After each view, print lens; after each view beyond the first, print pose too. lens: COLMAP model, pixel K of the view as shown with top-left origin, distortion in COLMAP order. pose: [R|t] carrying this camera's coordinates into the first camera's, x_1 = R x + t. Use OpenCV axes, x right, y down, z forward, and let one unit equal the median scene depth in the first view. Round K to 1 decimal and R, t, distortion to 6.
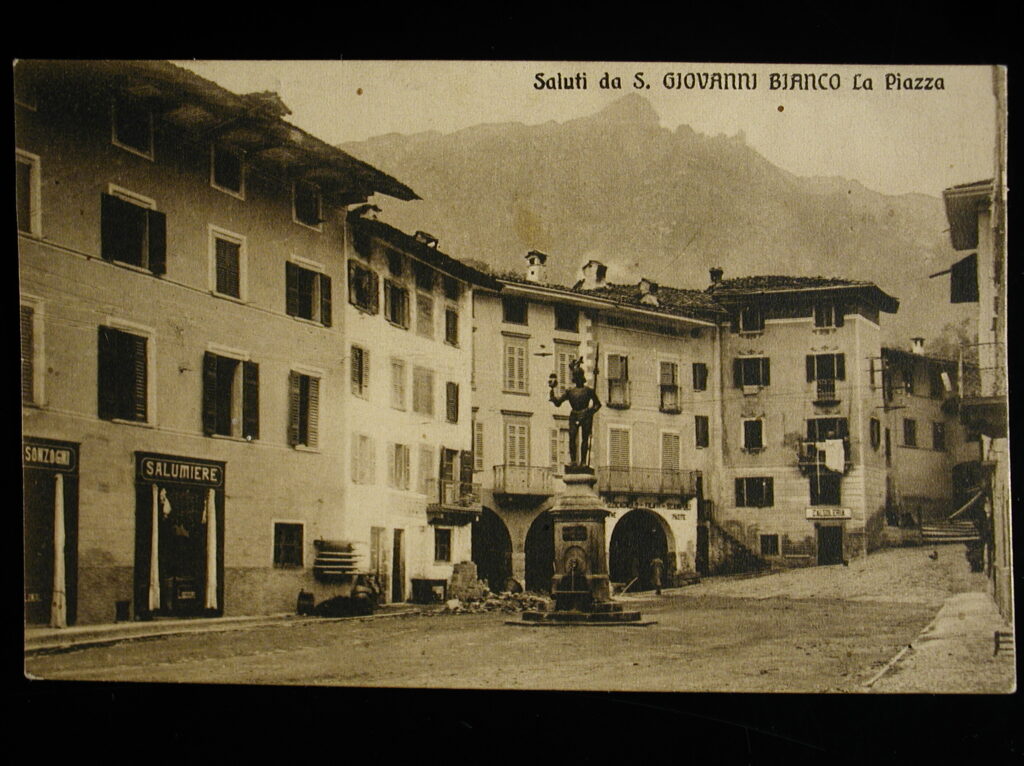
lens RADIAL K [[1401.8, 0, 512.4], [0, 1401.8, 432.7], [0, 0, 1]] dist [0.091265, -0.018394]
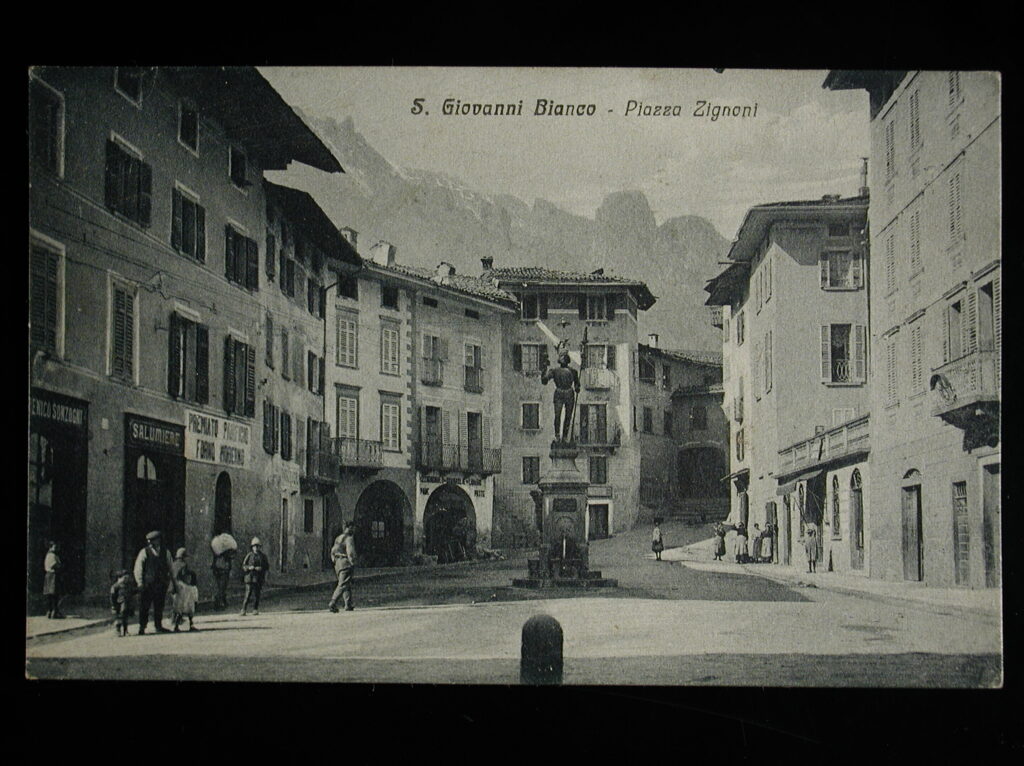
lens RADIAL K [[1383.6, 0, 592.9], [0, 1383.6, 385.3], [0, 0, 1]] dist [-0.003167, 0.005582]
pose [[0.931252, 0.043082, 0.361819, -0.218590], [-0.035629, 0.998994, -0.027249, 0.006311], [-0.362629, 0.012485, 0.931850, 0.012607]]
